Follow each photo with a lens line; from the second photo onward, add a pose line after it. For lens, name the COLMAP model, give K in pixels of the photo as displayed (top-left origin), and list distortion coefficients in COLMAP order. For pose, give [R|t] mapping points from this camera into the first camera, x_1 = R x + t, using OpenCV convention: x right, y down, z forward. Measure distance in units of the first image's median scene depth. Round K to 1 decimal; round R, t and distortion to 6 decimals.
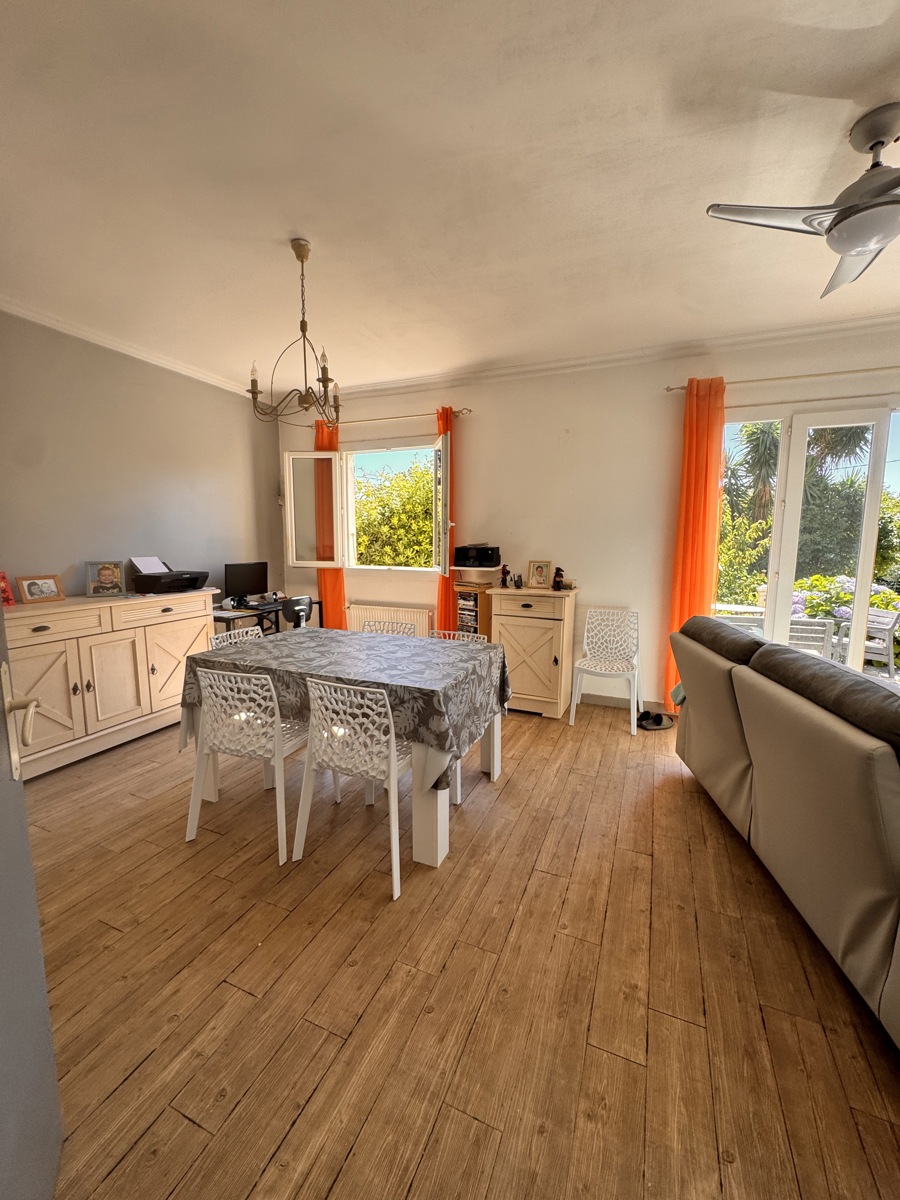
lens RADIAL K [[482.7, 0, 451.2], [0, 482.7, 599.6], [0, 0, 1]] dist [0.001382, 0.000765]
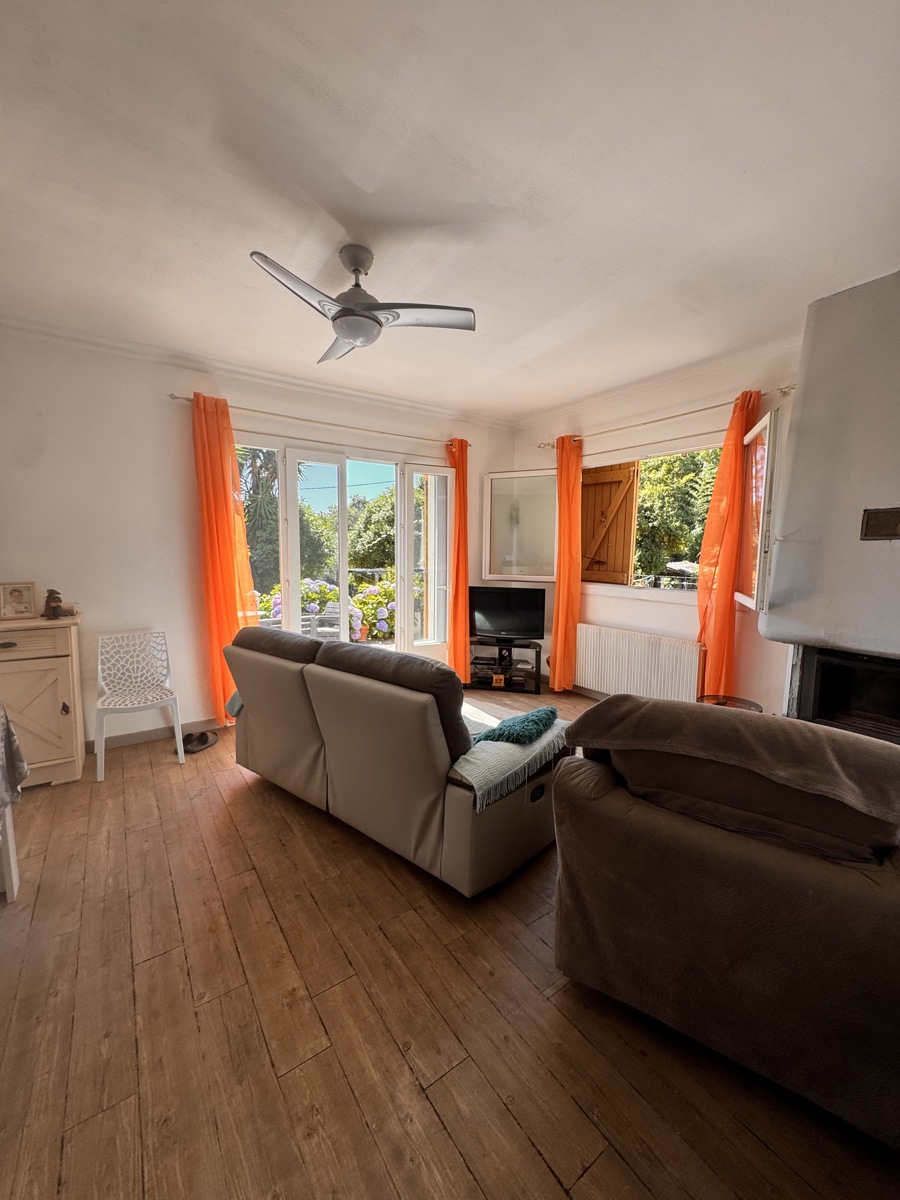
lens RADIAL K [[482.7, 0, 451.2], [0, 482.7, 599.6], [0, 0, 1]] dist [0.001382, 0.000765]
pose [[0.525977, -0.089465, 0.845780, -0.144932], [0.103162, 0.993820, 0.040969, -0.023263], [-0.844219, 0.065704, 0.531956, 0.065621]]
